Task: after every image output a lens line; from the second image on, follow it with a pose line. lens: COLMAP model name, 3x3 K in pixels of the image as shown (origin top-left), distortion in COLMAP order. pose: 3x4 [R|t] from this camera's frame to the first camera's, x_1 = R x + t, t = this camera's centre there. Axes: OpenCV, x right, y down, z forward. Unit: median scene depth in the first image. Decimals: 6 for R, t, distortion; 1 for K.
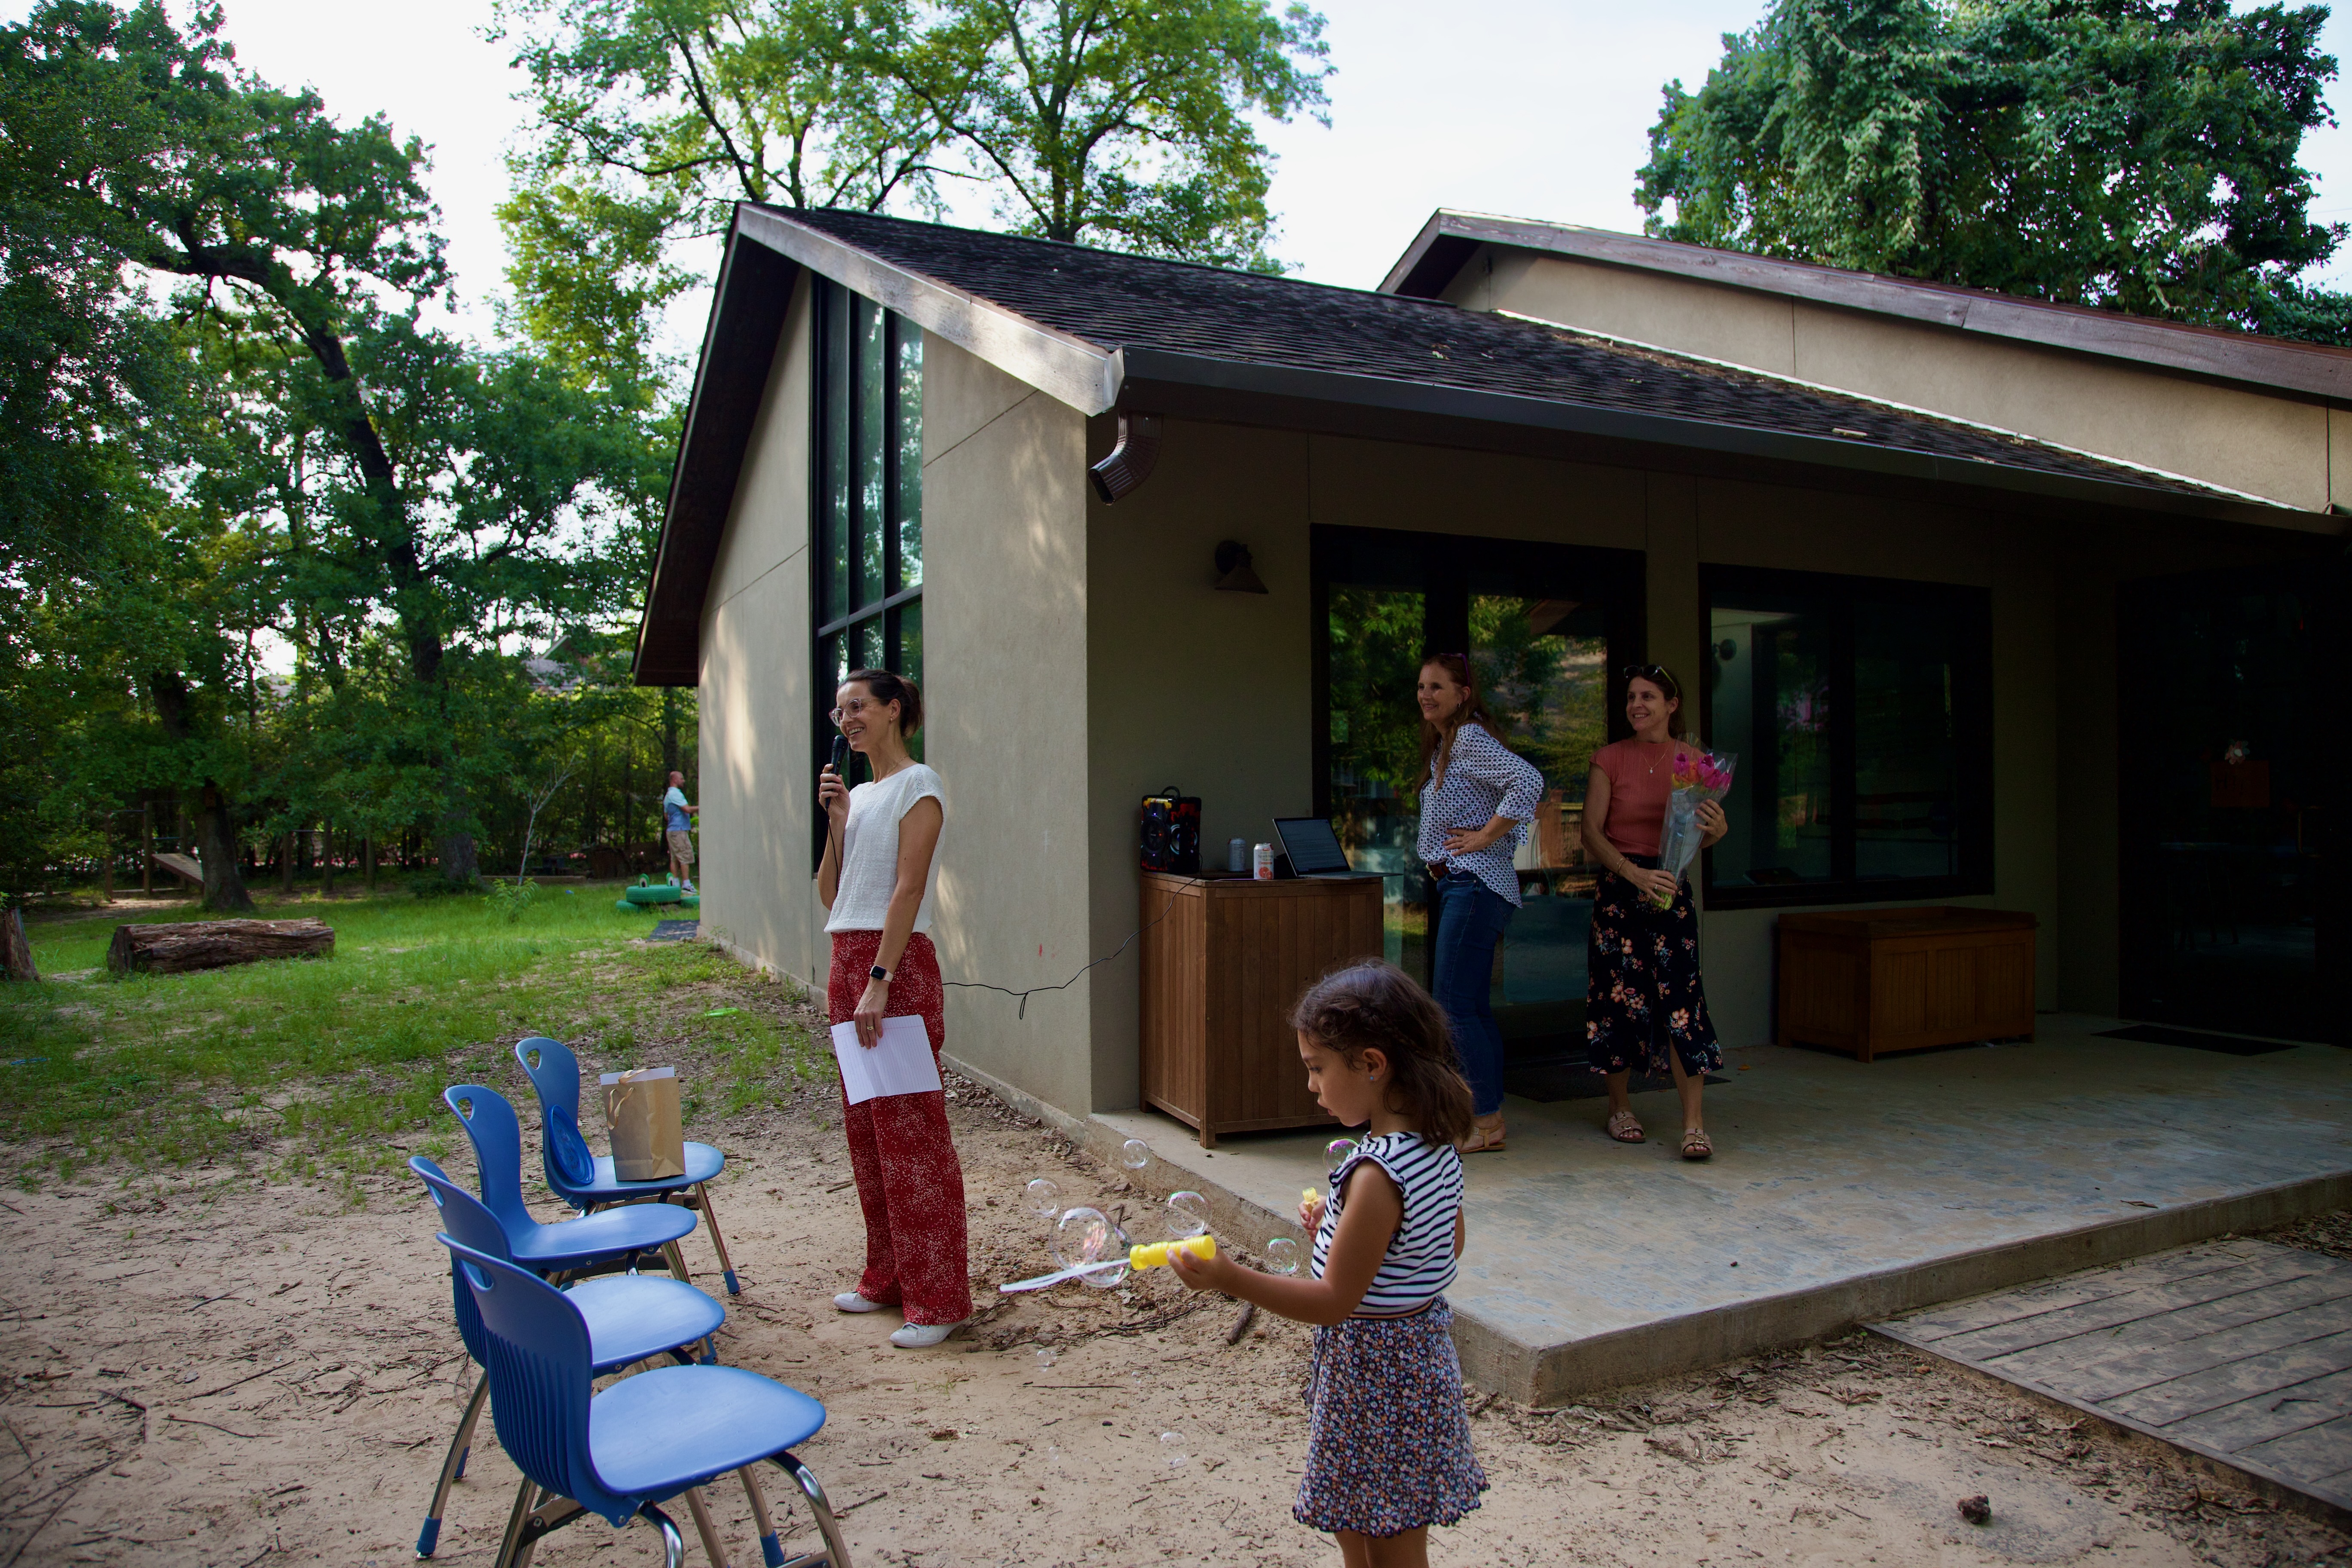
lens RADIAL K [[1607.8, 0, 1176.0], [0, 1607.8, 784.0], [0, 0, 1]] dist [-0.144413, 0.078336]
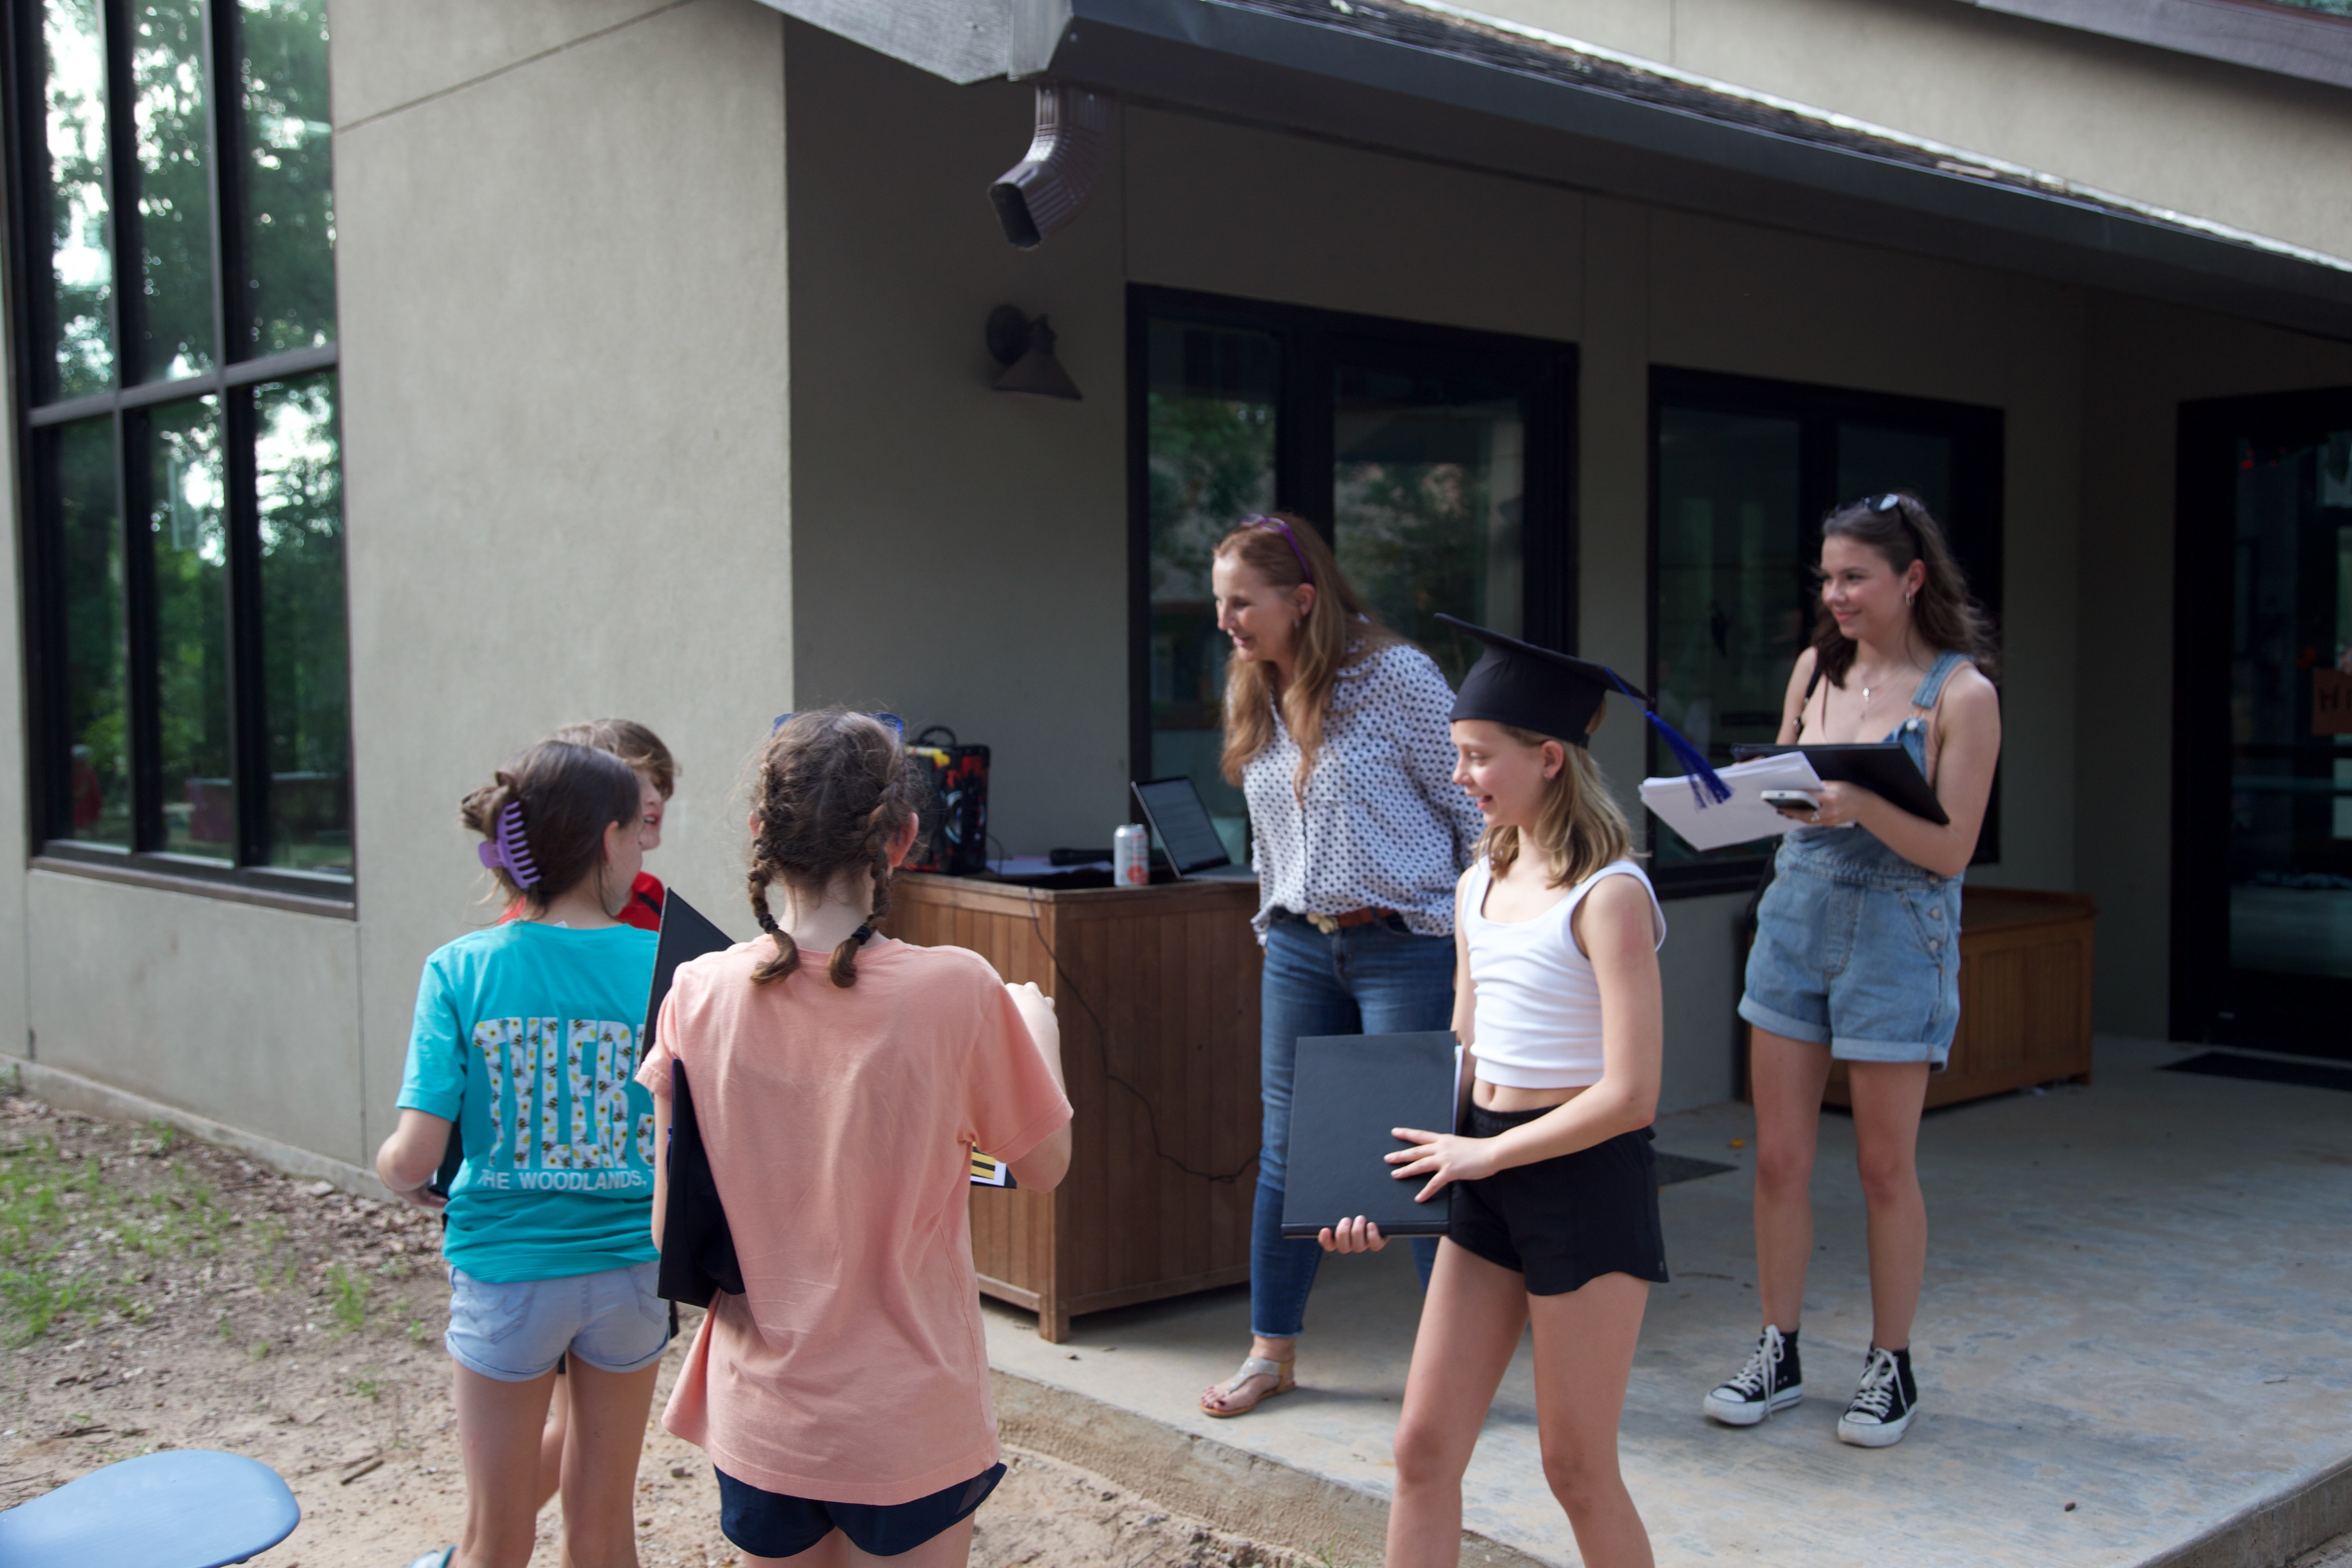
lens RADIAL K [[2483.8, 0, 1176.0], [0, 2483.8, 784.0], [0, 0, 1]] dist [0.010549, 0.088385]
pose [[0.951814, -0.013916, 0.306359, -0.201431], [-0.001319, 0.998775, 0.049466, -0.022892], [-0.306672, -0.047487, 0.950630, 0.109165]]
